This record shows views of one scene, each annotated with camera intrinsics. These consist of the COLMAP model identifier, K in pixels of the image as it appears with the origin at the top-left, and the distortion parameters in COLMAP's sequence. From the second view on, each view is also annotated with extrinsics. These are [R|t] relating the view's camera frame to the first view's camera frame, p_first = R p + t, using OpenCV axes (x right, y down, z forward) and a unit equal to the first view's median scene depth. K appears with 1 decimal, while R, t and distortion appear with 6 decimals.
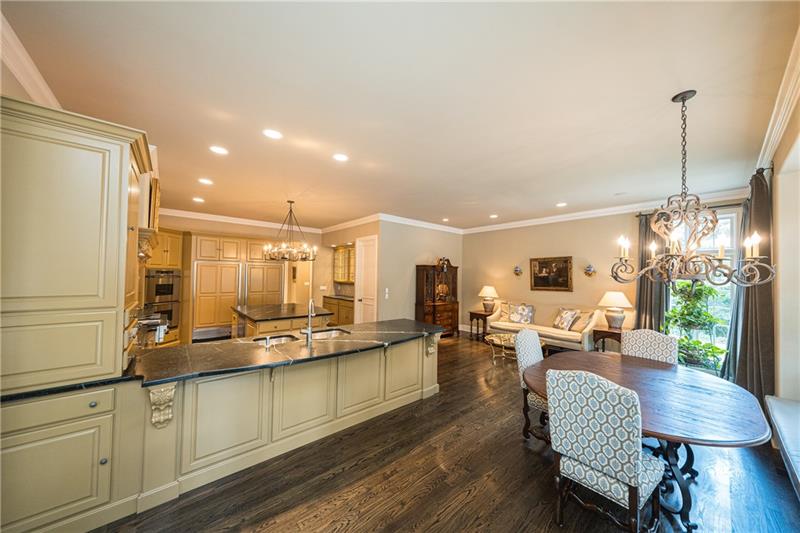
lens RADIAL K [[273.7, 0, 401.1], [0, 273.7, 270.4], [0, 0, 1]] dist [0.013358, -0.000244]
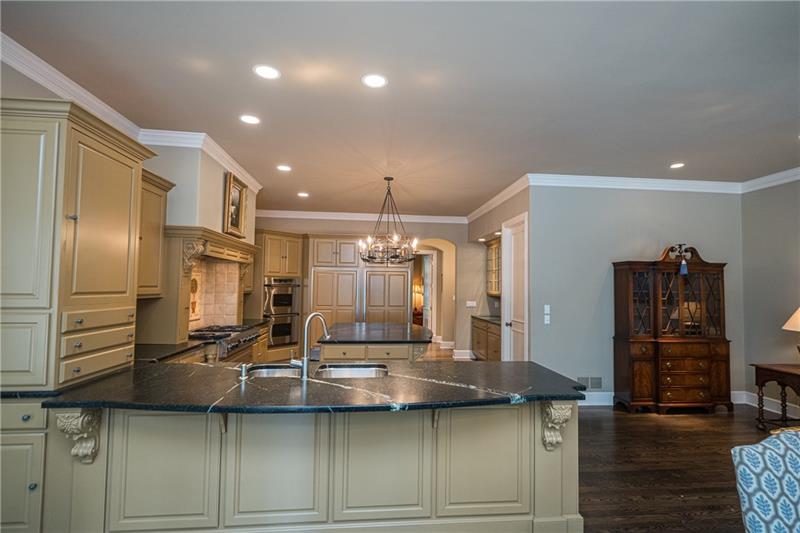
lens RADIAL K [[382.9, 0, 402.6], [0, 382.9, 270.8], [0, 0, 1]] dist [0.018630, 0.000050]
pose [[0.820231, -0.028499, -0.571321, 0.151329], [0.009250, 0.999288, -0.036567, 0.020445], [0.571957, 0.024709, 0.819911, 0.173467]]
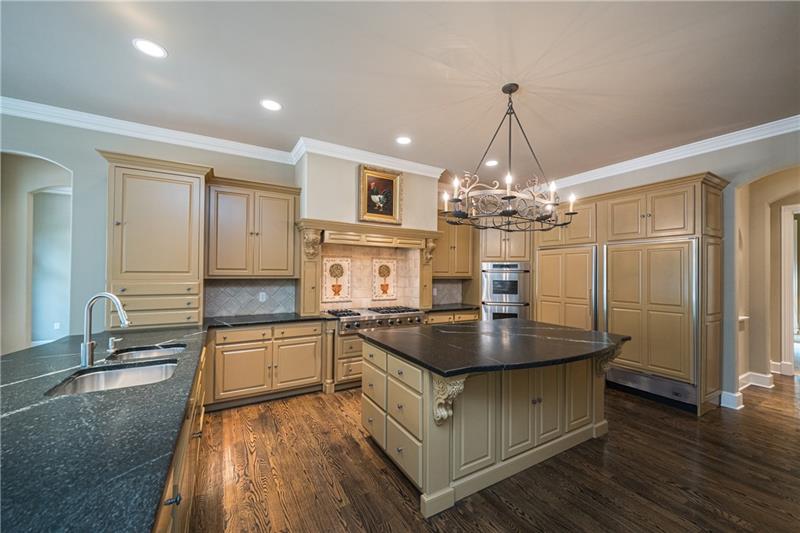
lens RADIAL K [[309.8, 0, 398.4], [0, 309.8, 270.6], [0, 0, 1]] dist [-0.000321, -0.000306]
pose [[-0.166219, -0.024282, -0.985790, 0.075974], [0.005186, 0.999661, -0.025498, 0.036280], [0.986075, -0.009350, -0.166037, 0.735317]]
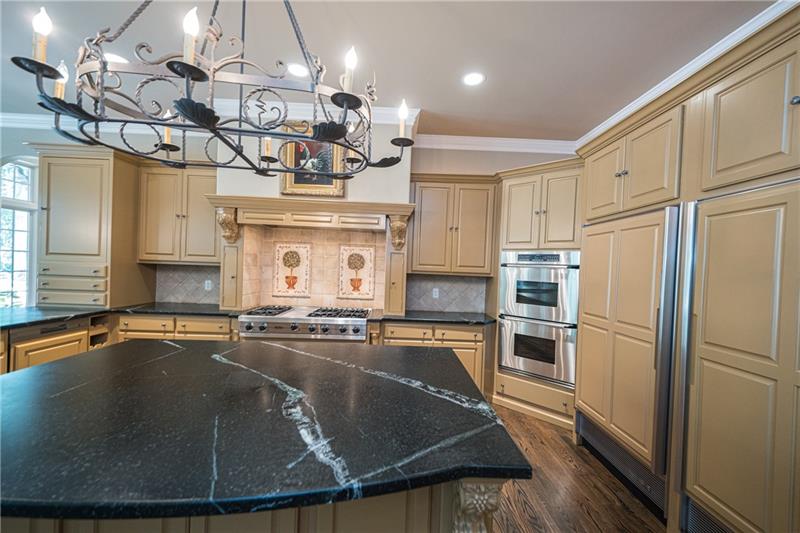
lens RADIAL K [[309.8, 0, 405.8], [0, 309.8, 270.5], [0, 0, 1]] dist [-0.000321, -0.000306]
pose [[-0.617886, -0.029734, -0.785705, -0.255060], [-0.034468, 0.999348, -0.010713, 0.037841], [0.785512, 0.020463, -0.618508, 1.002091]]
